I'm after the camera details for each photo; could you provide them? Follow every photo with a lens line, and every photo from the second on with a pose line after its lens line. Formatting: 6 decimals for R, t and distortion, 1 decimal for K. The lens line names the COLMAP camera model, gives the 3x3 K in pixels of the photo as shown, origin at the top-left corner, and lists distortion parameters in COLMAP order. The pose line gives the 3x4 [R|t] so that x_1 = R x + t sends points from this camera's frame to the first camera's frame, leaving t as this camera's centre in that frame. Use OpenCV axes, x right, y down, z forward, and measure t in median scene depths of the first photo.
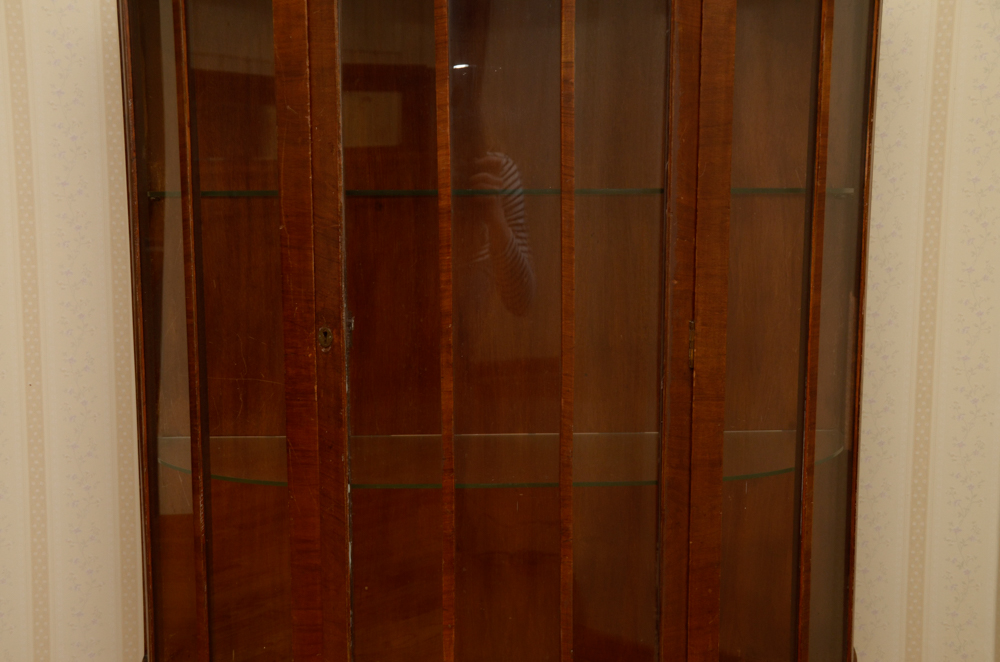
lens RADIAL K [[1148.4, 0, 497.2], [0, 1148.4, 365.0], [0, 0, 1]] dist [-0.024529, 0.290105]
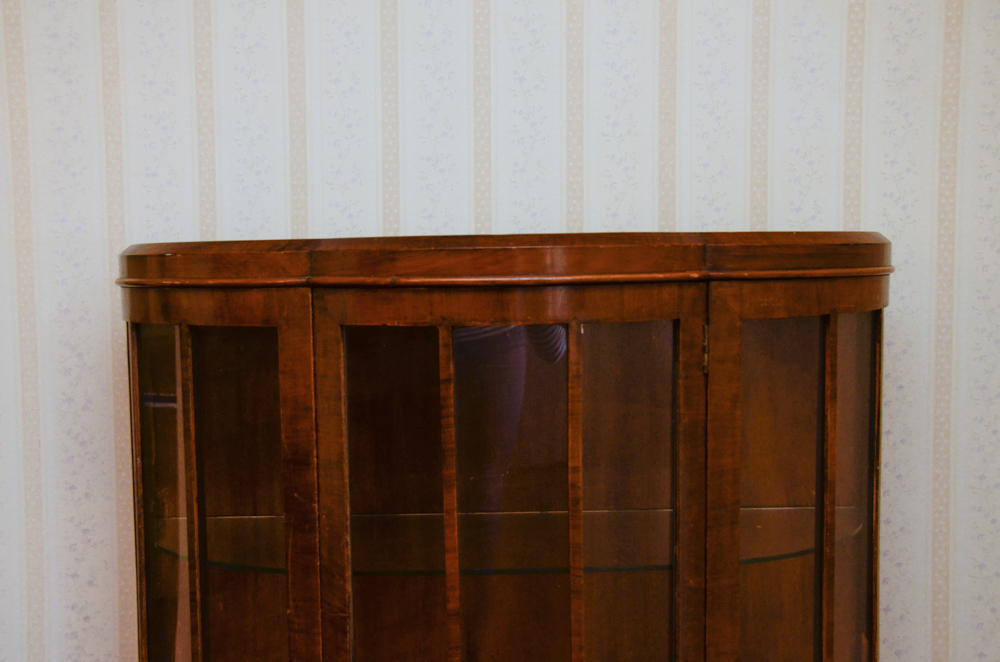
lens RADIAL K [[1148.4, 0, 497.2], [0, 1148.4, 365.0], [0, 0, 1]] dist [-0.024529, 0.290105]
pose [[0.999926, -0.011689, -0.003298, -0.001630], [0.011515, 0.998751, -0.048625, -0.275267], [0.003863, 0.048583, 0.998812, -0.004257]]
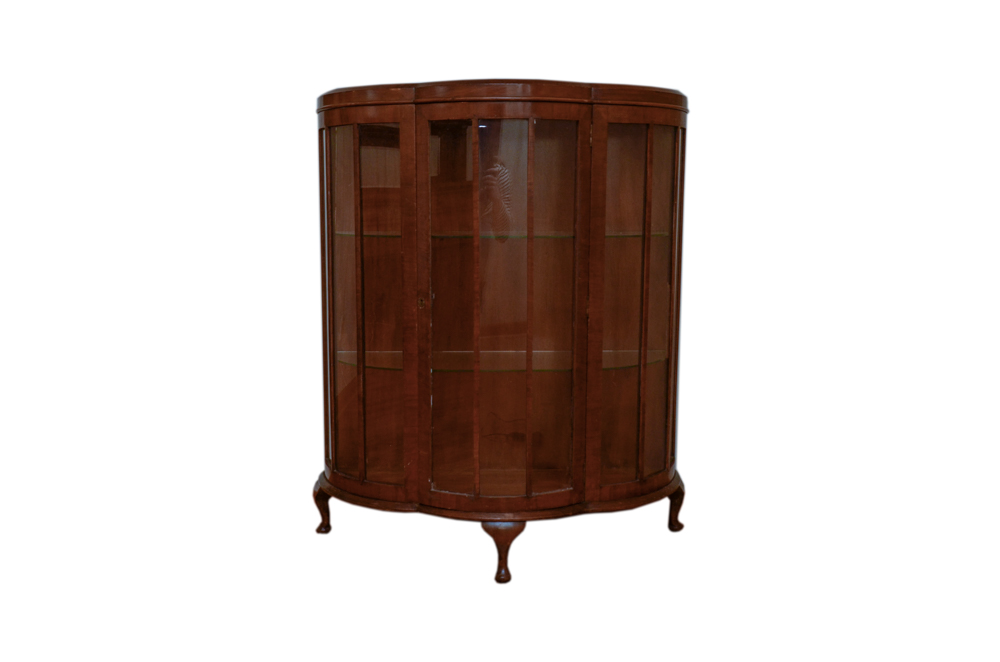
lens RADIAL K [[944.4, 0, 498.9], [0, 944.4, 345.1], [0, 0, 1]] dist [0.001246, -0.000311]
pose [[0.999950, 0.007543, -0.006589, 0.012077], [-0.007448, 0.999870, 0.014317, 0.031042], [0.006696, -0.014267, 0.999876, -0.807139]]
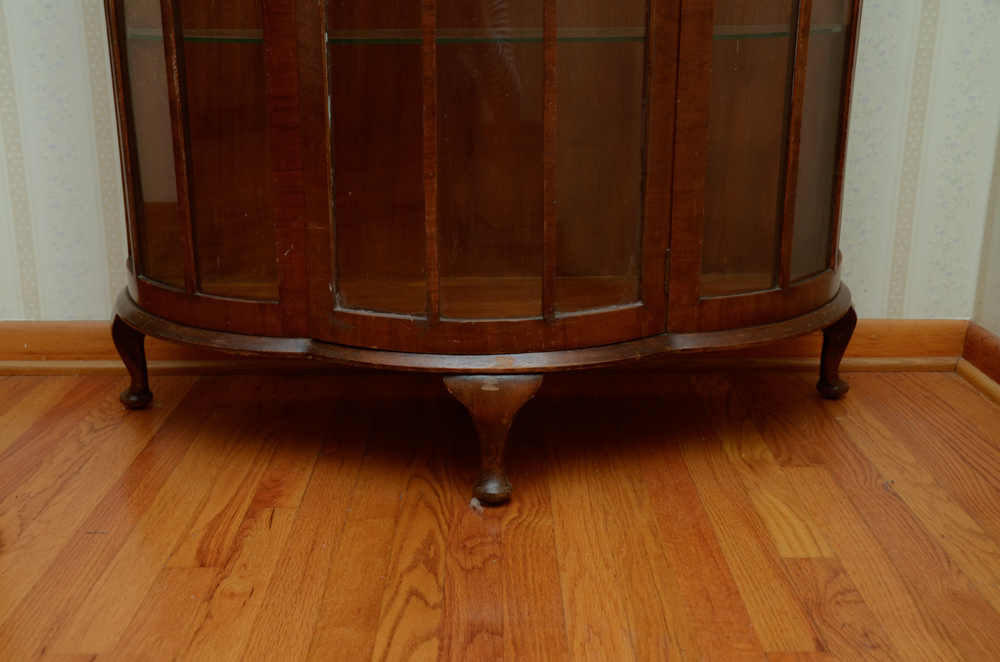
lens RADIAL K [[1165.6, 0, 495.5], [0, 1165.6, 363.7], [0, 0, 1]] dist [-0.015746, 0.316697]
pose [[0.999998, 0.000758, 0.001762, 0.011769], [-0.001046, 0.985529, 0.169505, 0.210317], [-0.001608, -0.169506, 0.985528, -0.015895]]
